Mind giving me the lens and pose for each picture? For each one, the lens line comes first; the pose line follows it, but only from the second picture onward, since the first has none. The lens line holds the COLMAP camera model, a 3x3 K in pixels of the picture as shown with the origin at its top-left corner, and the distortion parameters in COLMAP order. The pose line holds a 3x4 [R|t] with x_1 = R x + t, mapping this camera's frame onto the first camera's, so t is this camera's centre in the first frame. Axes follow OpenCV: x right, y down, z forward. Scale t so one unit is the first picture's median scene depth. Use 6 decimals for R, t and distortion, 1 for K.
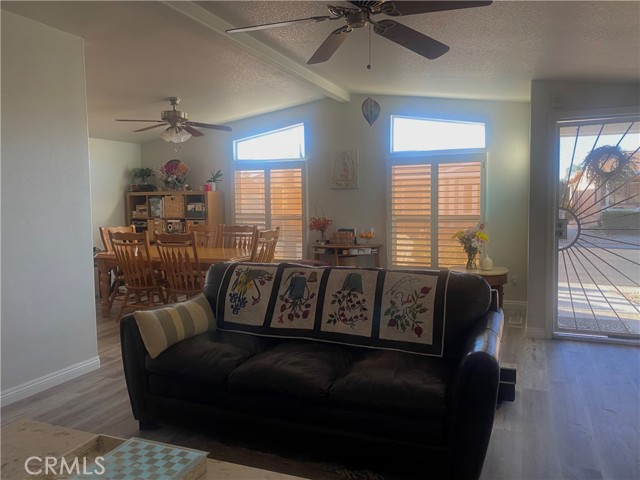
lens RADIAL K [[485.7, 0, 320.0], [0, 485.7, 240.0], [0, 0, 1]] dist [0.004859, -0.007227]
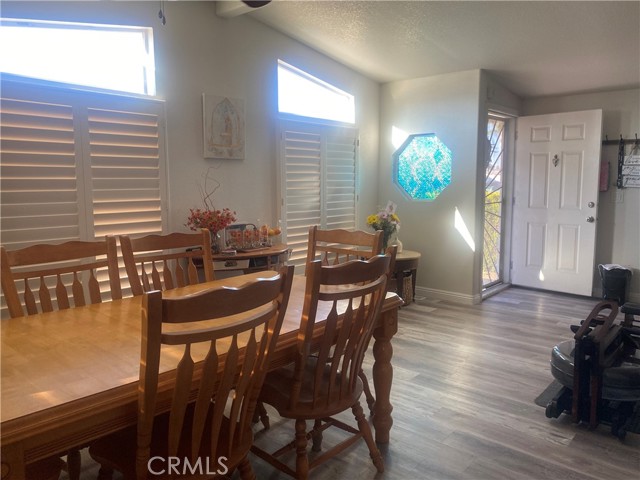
lens RADIAL K [[479.5, 0, 320.0], [0, 479.5, 240.0], [0, 0, 1]] dist [-0.003258, -0.003199]
pose [[0.305216, -0.101517, 0.946857, -0.548980], [0.076773, 0.993688, 0.081791, -0.049861], [-0.949184, 0.047729, 0.311083, 0.775994]]
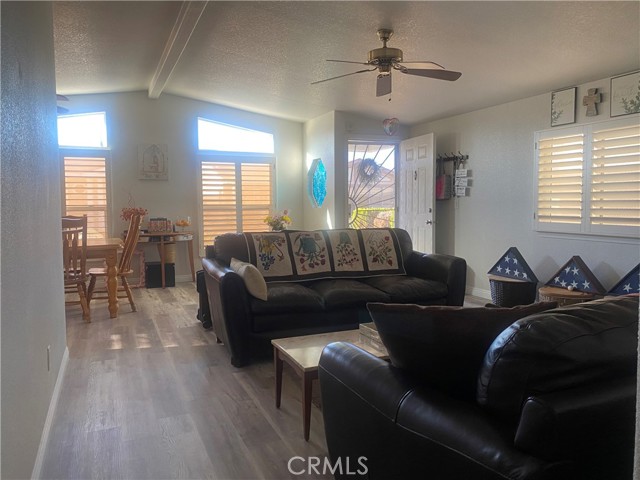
lens RADIAL K [[496.9, 0, 321.6], [0, 496.9, 242.6], [0, 0, 1]] dist [0.010418, -0.000445]
pose [[0.687731, -0.048276, 0.724359, -0.538180], [0.054707, 0.998396, 0.014598, 0.036948], [-0.723902, 0.029588, 0.689268, -0.002748]]
